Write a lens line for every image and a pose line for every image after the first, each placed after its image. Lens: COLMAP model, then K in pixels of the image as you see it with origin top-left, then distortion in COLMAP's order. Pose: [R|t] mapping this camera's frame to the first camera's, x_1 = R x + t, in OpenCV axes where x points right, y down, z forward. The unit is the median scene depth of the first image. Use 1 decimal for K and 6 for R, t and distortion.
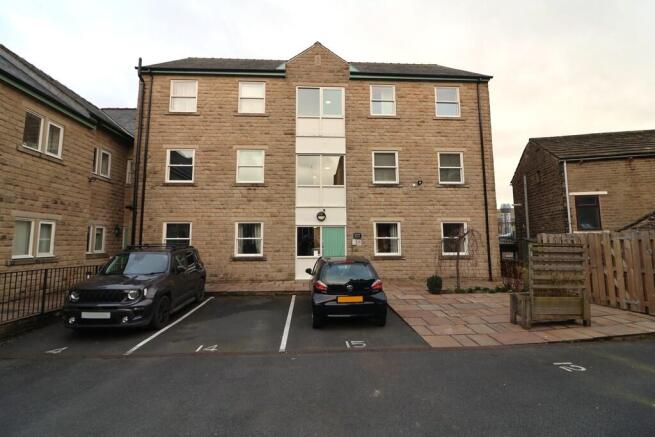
lens RADIAL K [[309.6, 0, 320.7], [0, 309.6, 206.5], [0, 0, 1]] dist [-0.005631, -0.004924]
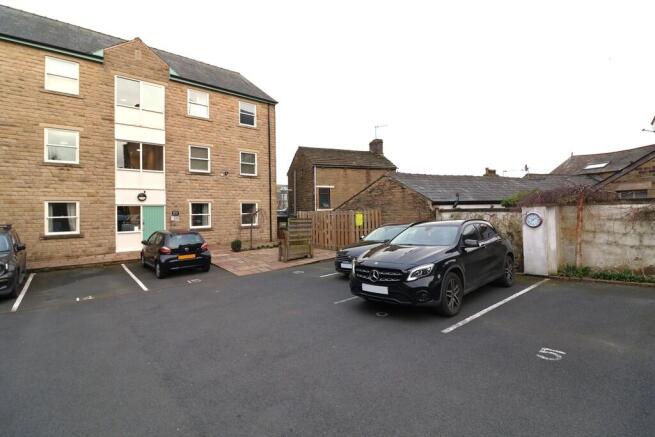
lens RADIAL K [[309.6, 0, 328.4], [0, 309.6, 212.4], [0, 0, 1]] dist [-0.005631, -0.004924]
pose [[0.783660, -0.011002, 0.621092, -0.170505], [-0.057352, 0.994291, 0.089977, -0.055101], [-0.618536, -0.106132, 0.778556, -0.341961]]
